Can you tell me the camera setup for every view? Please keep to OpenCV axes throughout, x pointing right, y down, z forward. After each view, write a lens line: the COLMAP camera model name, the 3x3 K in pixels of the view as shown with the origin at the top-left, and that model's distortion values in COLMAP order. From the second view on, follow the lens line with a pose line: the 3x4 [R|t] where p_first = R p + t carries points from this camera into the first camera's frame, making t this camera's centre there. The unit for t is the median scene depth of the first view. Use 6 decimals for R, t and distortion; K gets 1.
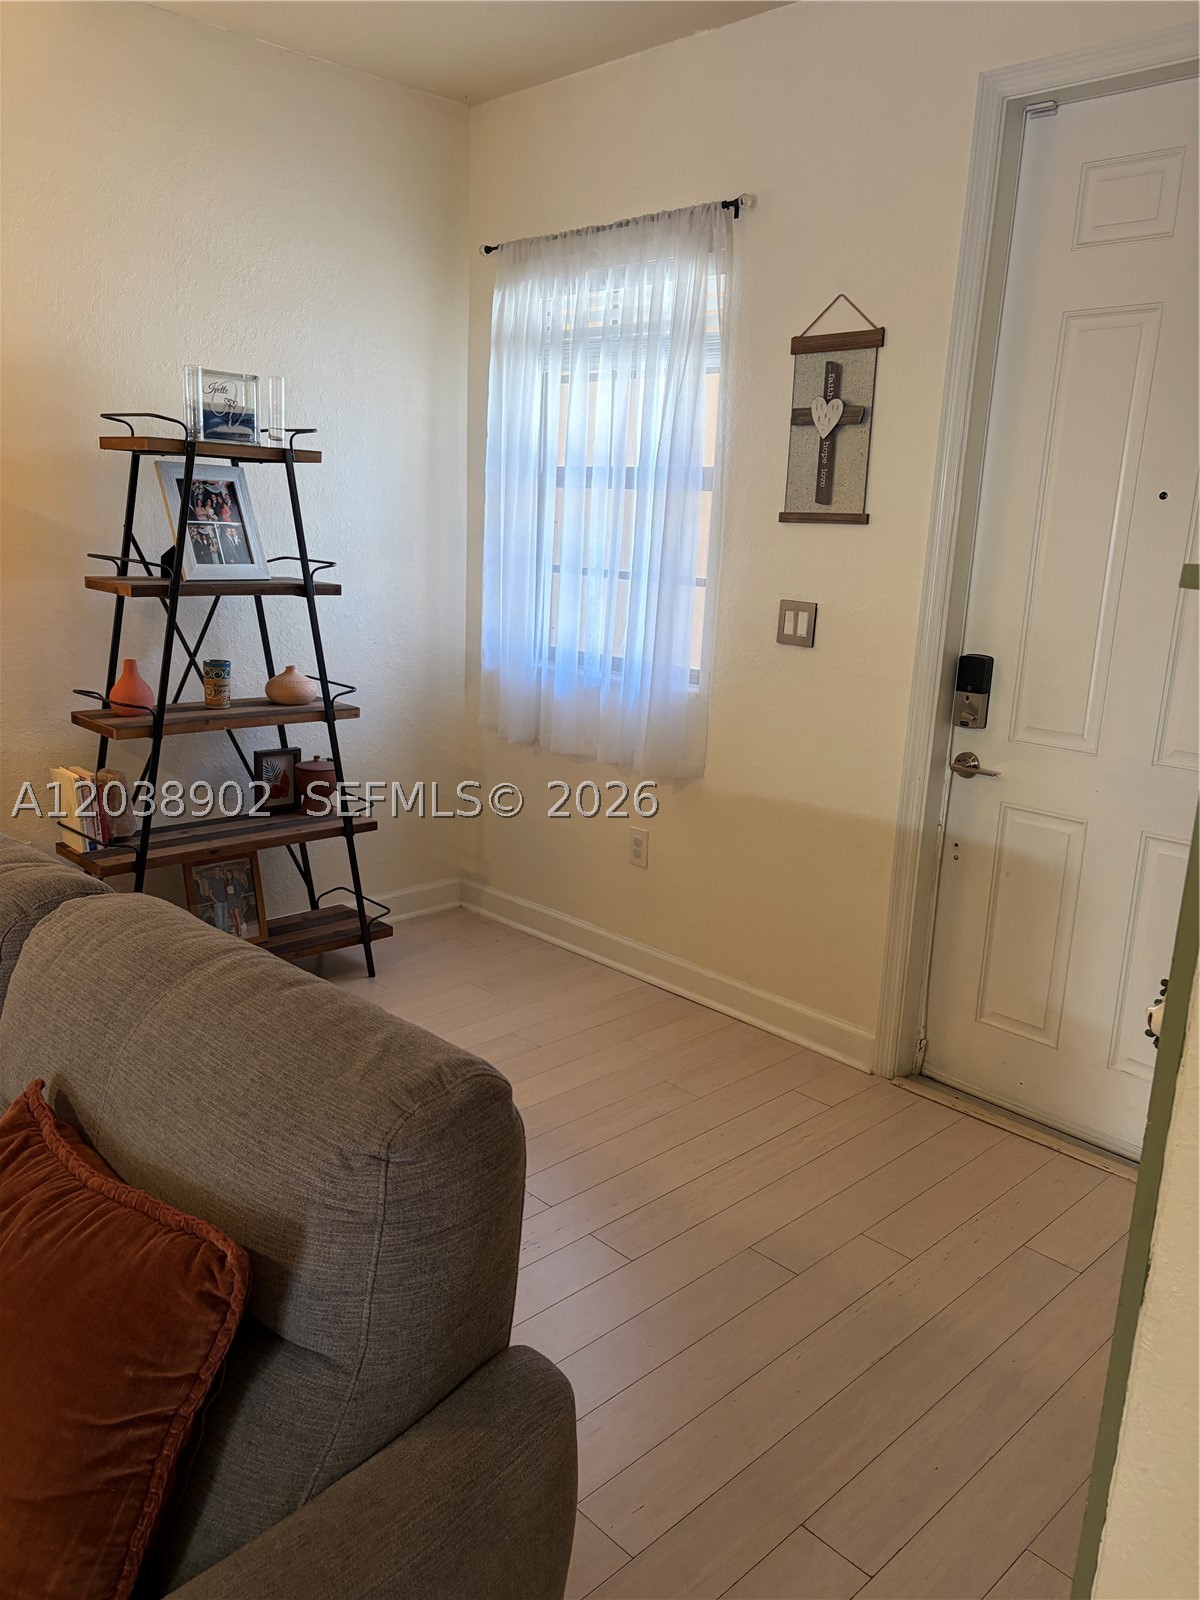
lens RADIAL K [[1213.6, 0, 571.5], [0, 1213.6, 792.5], [0, 0, 1]] dist [0.043700, -0.040878]
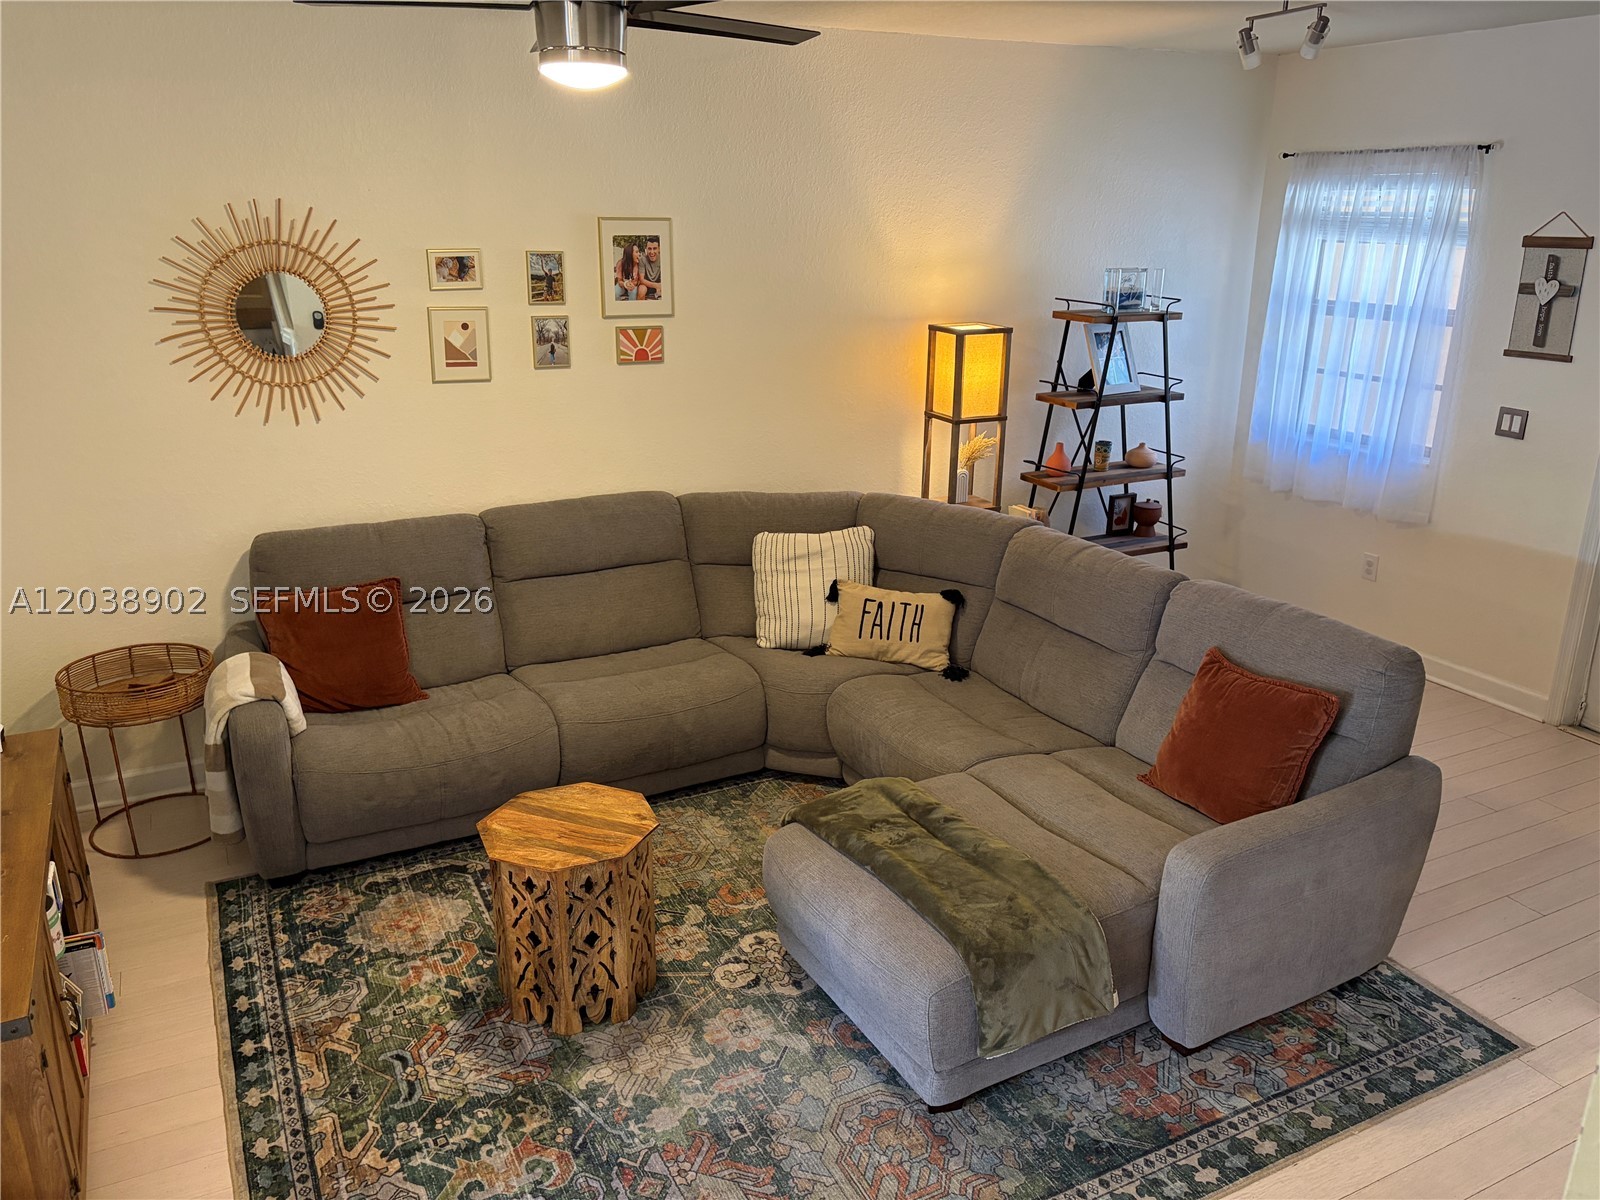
lens RADIAL K [[1213.6, 0, 802.4], [0, 1213.6, 597.0], [0, 0, 1]] dist [0.043700, -0.040878]
pose [[0.959306, 0.047915, -0.278274, -0.225053], [-0.024698, 0.995959, 0.086349, -0.033399], [0.281287, -0.075963, 0.956612, -0.718978]]
